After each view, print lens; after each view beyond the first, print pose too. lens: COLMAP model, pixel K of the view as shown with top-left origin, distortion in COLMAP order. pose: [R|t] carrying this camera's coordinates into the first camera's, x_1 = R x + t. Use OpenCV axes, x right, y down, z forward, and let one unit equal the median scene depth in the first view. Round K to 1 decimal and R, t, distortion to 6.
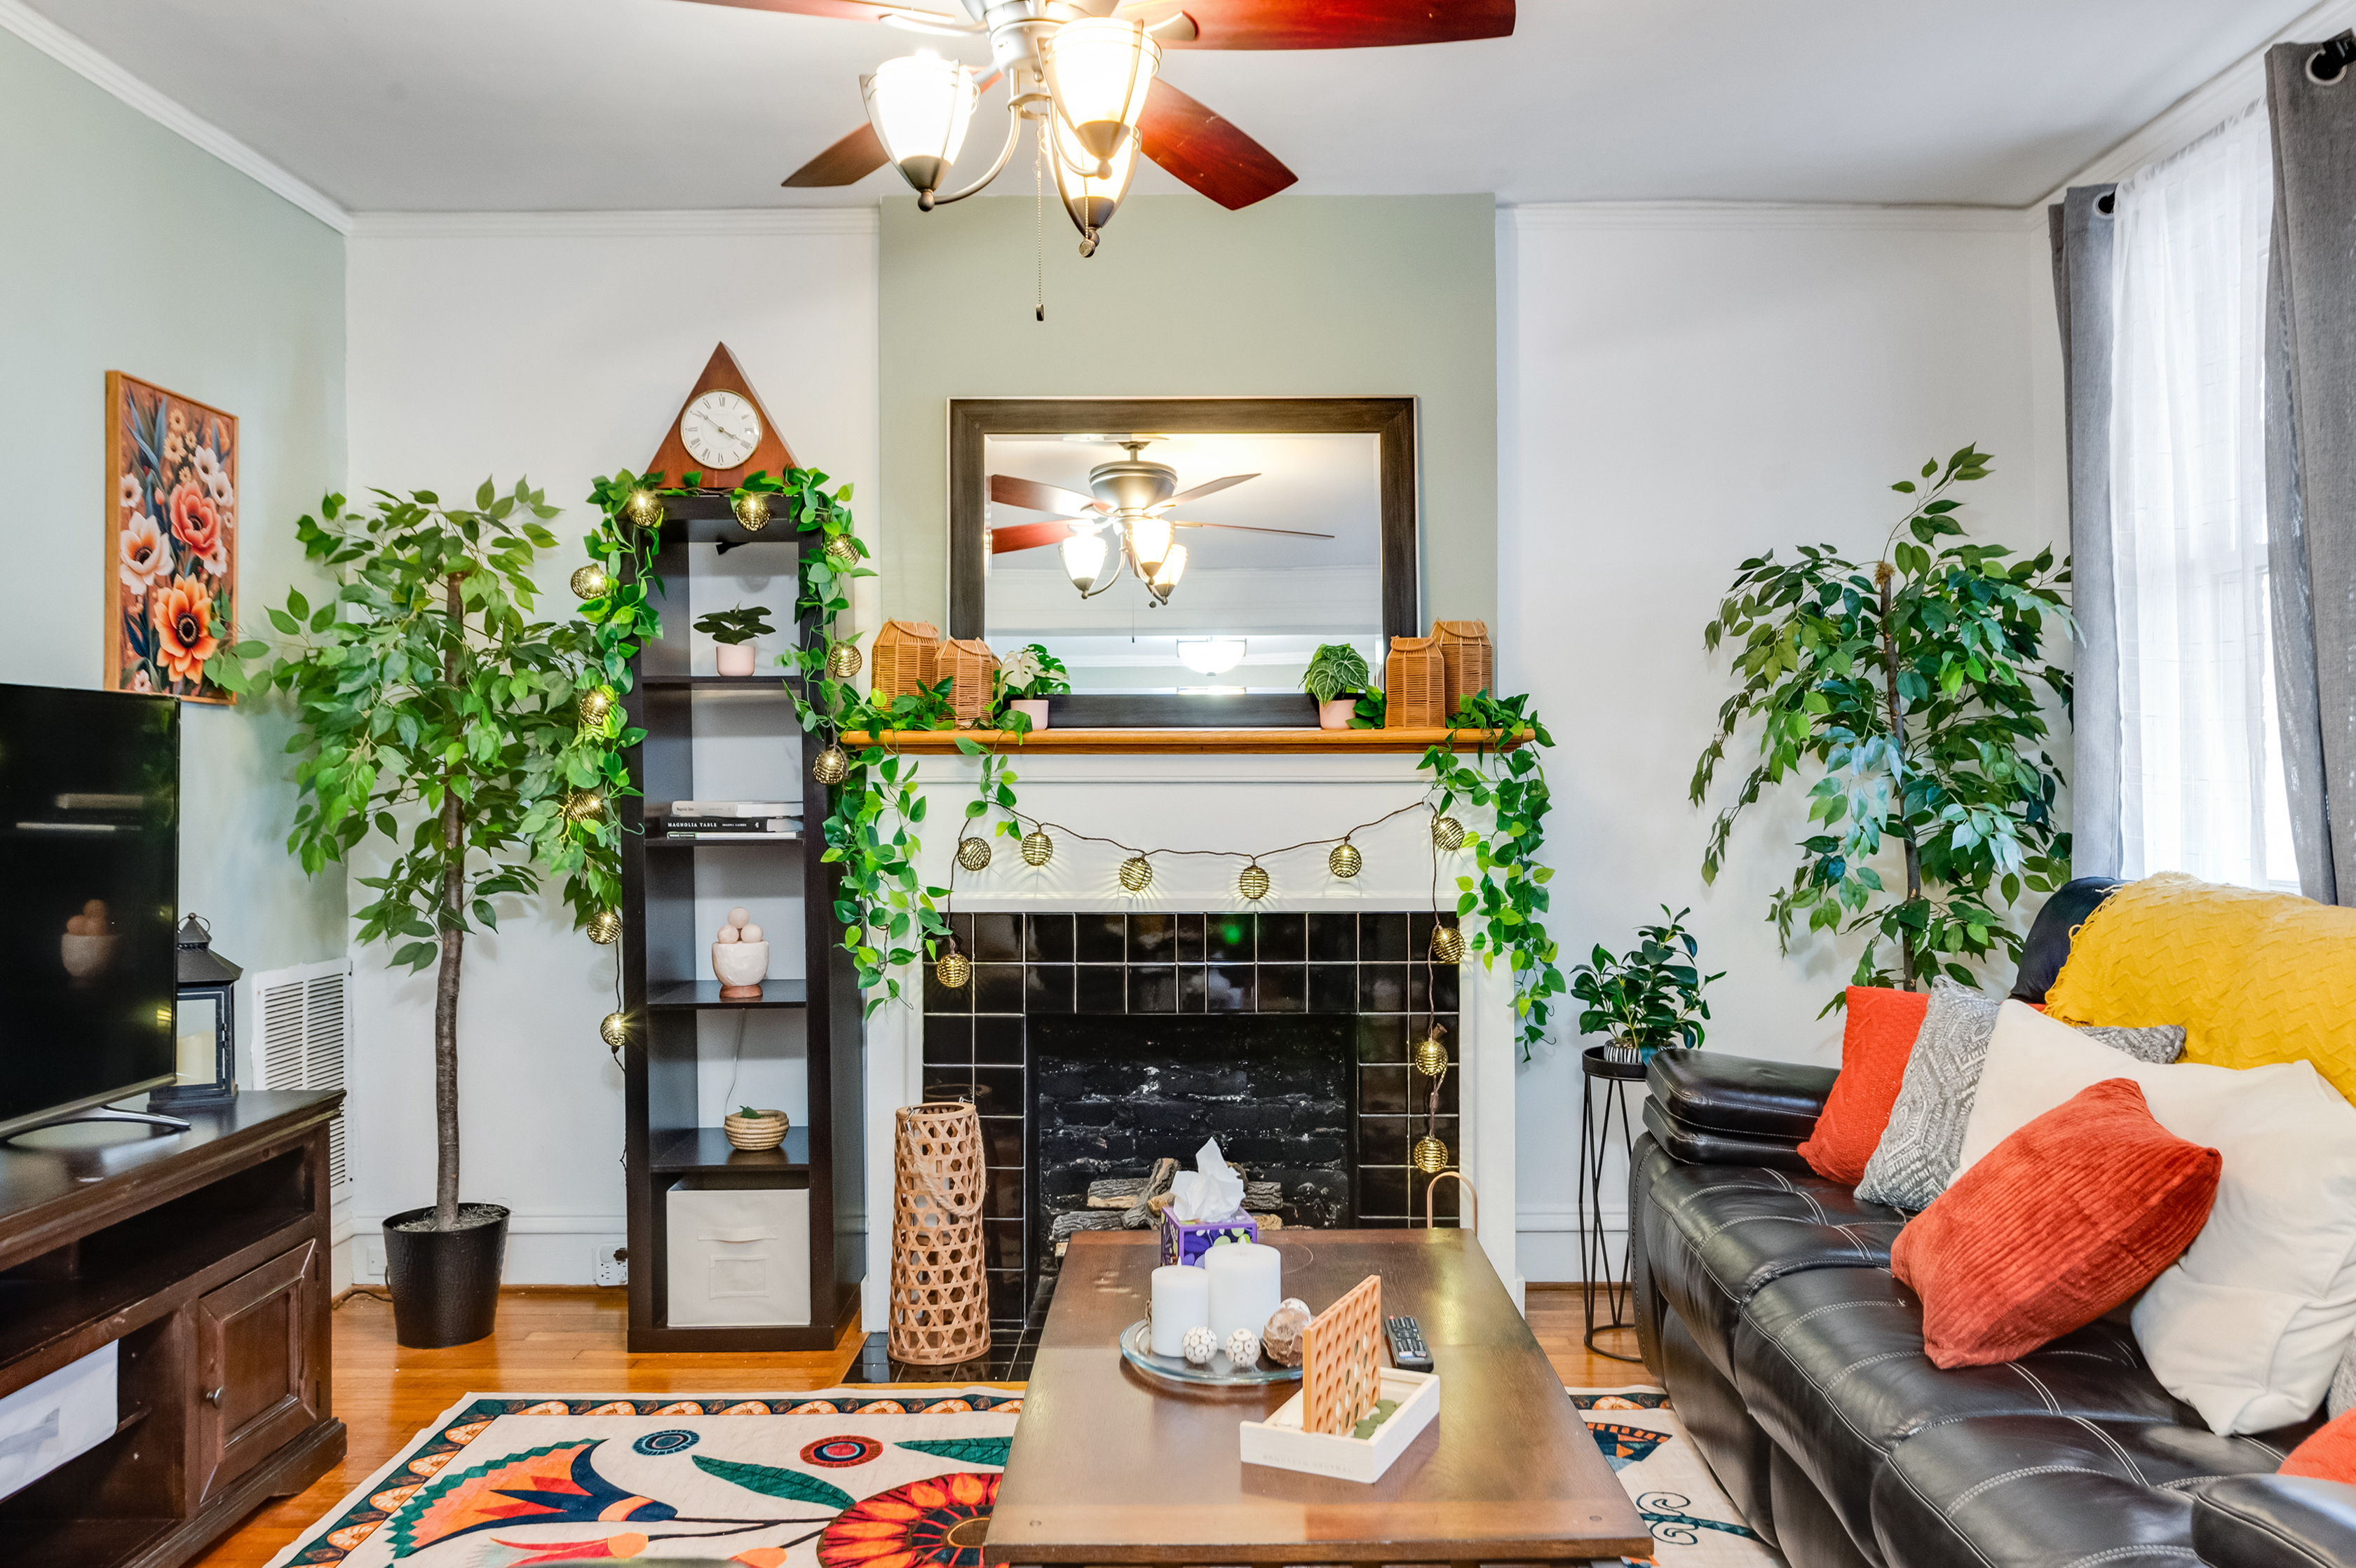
lens RADIAL K [[1697.1, 0, 1160.2], [0, 1697.1, 786.0], [0, 0, 1]] dist [0.002591, 0.001827]
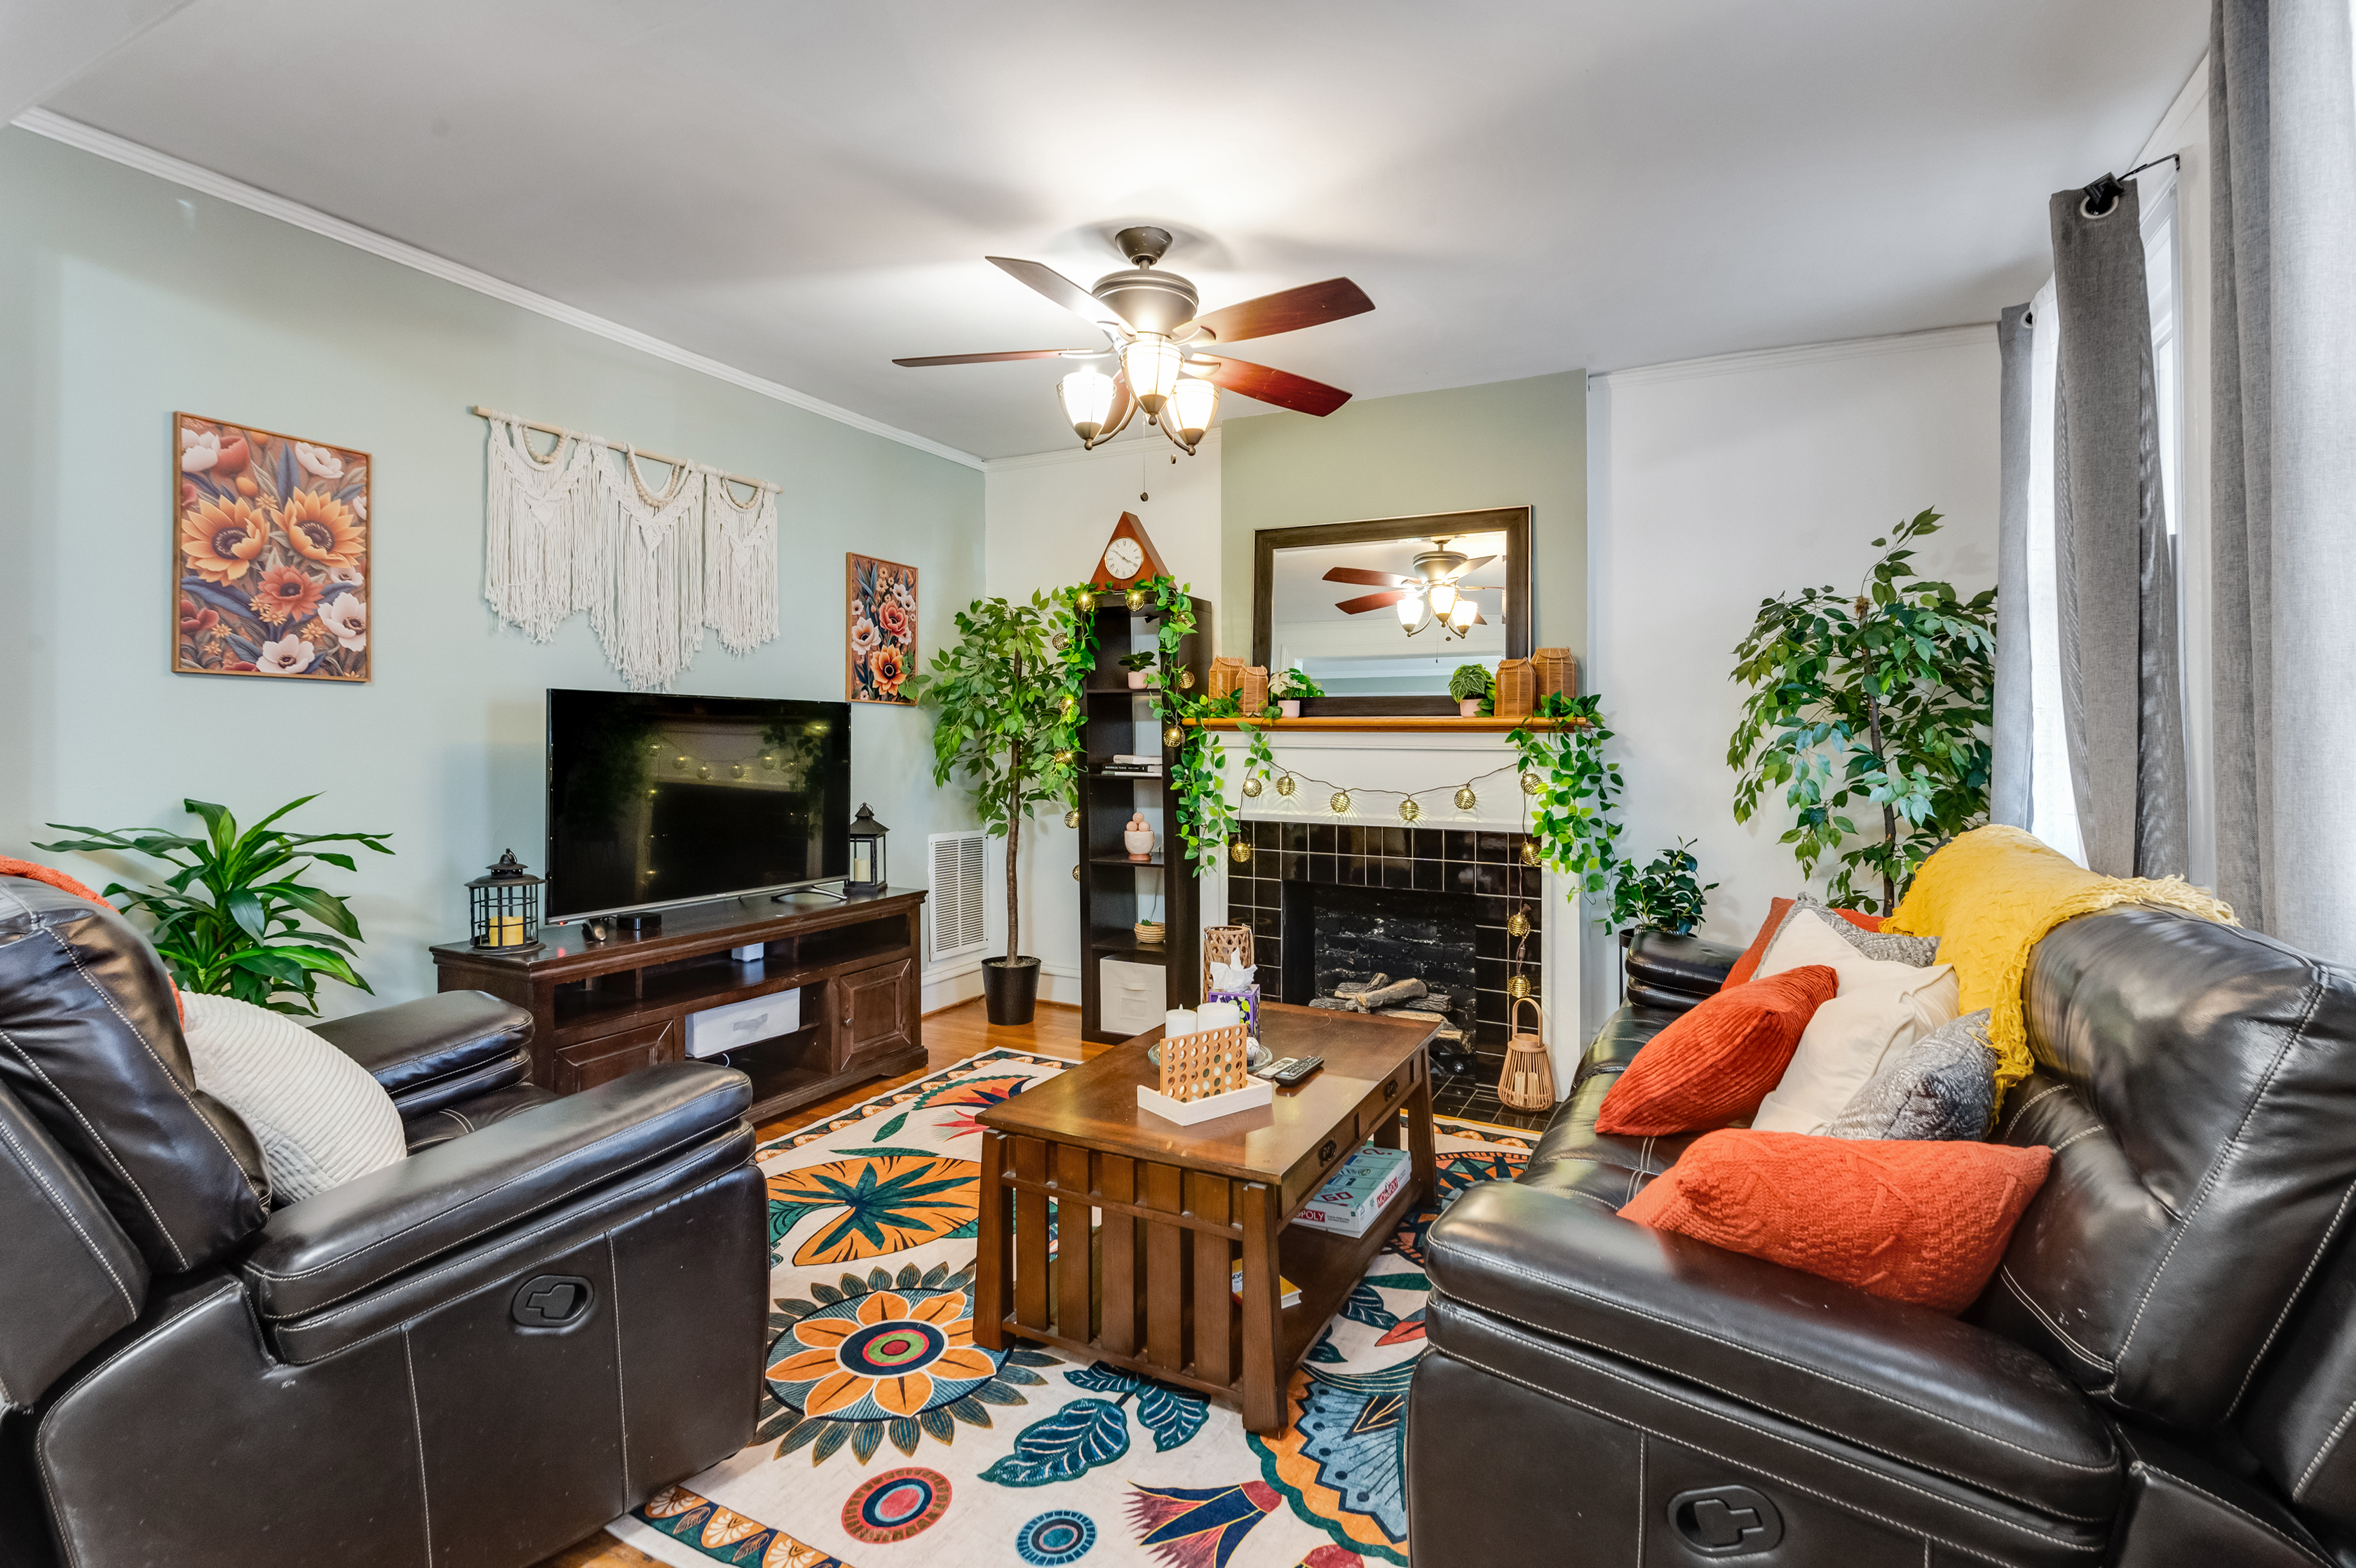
lens RADIAL K [[1065.3, 0, 1221.7], [0, 1065.3, 758.7], [0, 0, 1]] dist [0.001408, -0.001196]
pose [[0.897289, 0.018032, -0.441076, 0.352709], [-0.014265, 0.999828, 0.011855, -0.002824], [0.441214, -0.004346, 0.897391, -0.013777]]
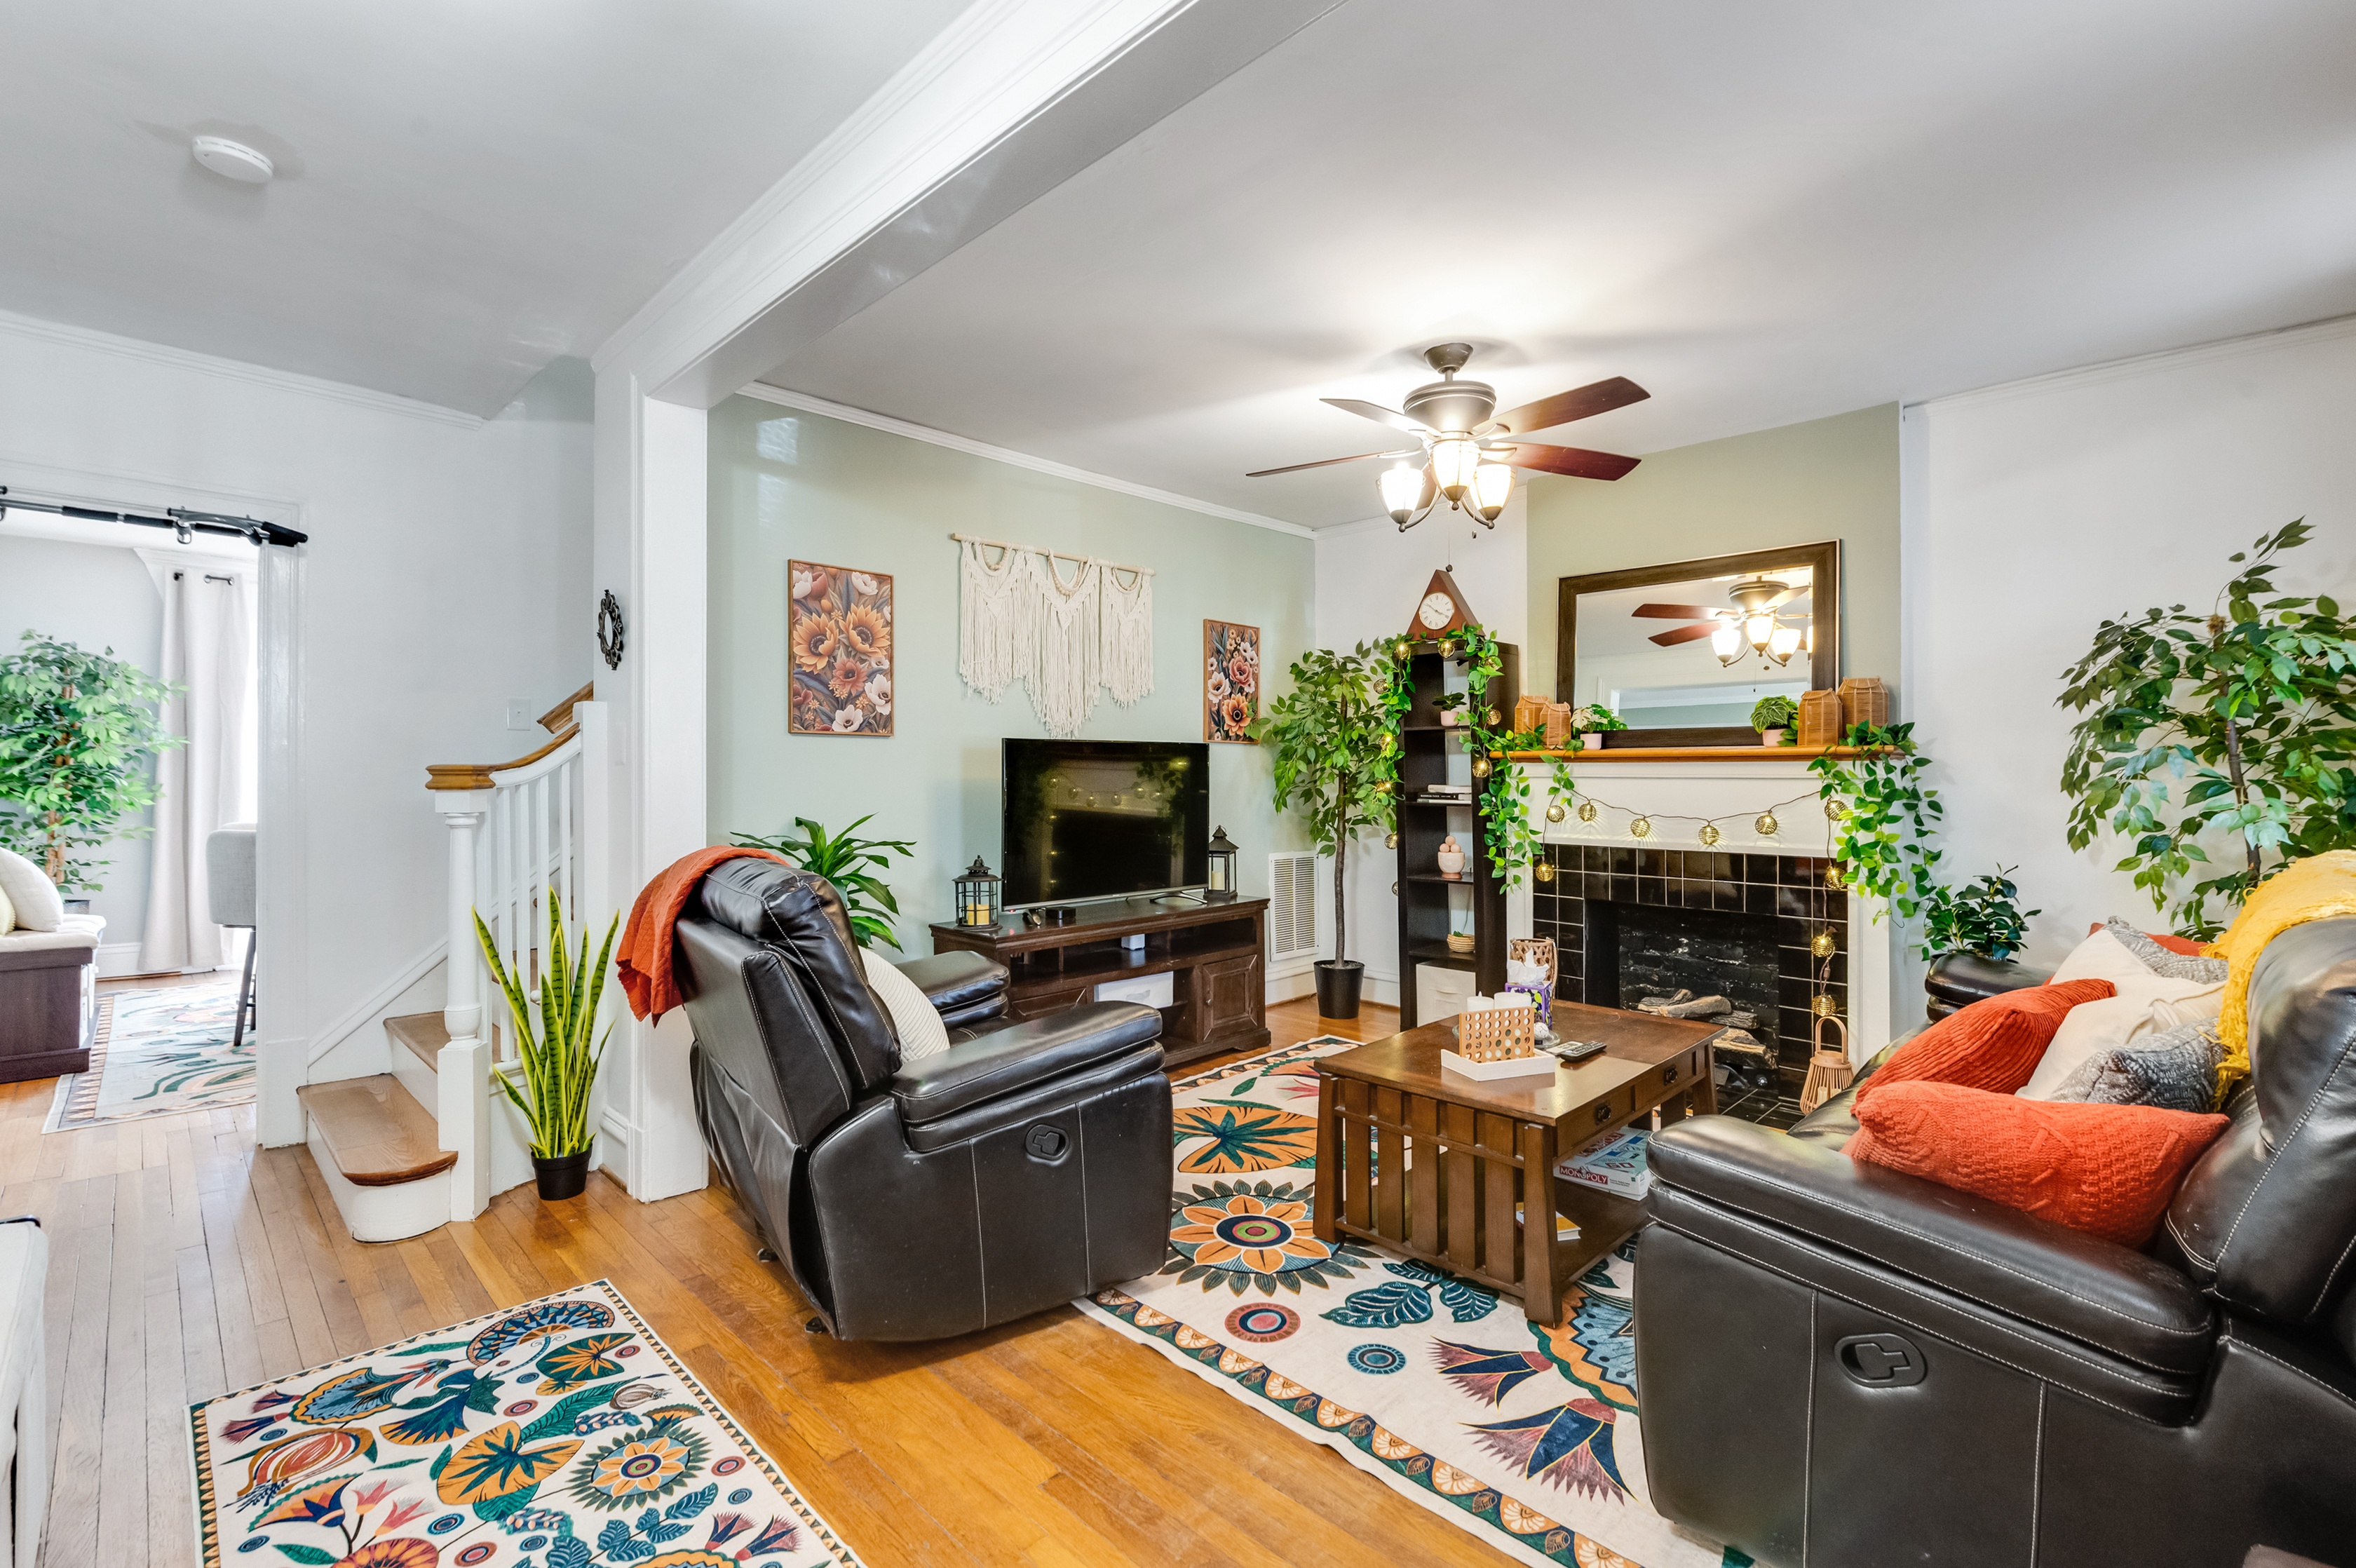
lens RADIAL K [[1065.3, 0, 1202.5], [0, 1065.3, 797.9], [0, 0, 1]] dist [0.001408, -0.001196]
pose [[0.713644, 0.020229, -0.700217, 0.458839], [-0.005811, 0.999720, 0.022960, -0.003870], [0.700485, -0.012316, 0.713561, -0.159540]]
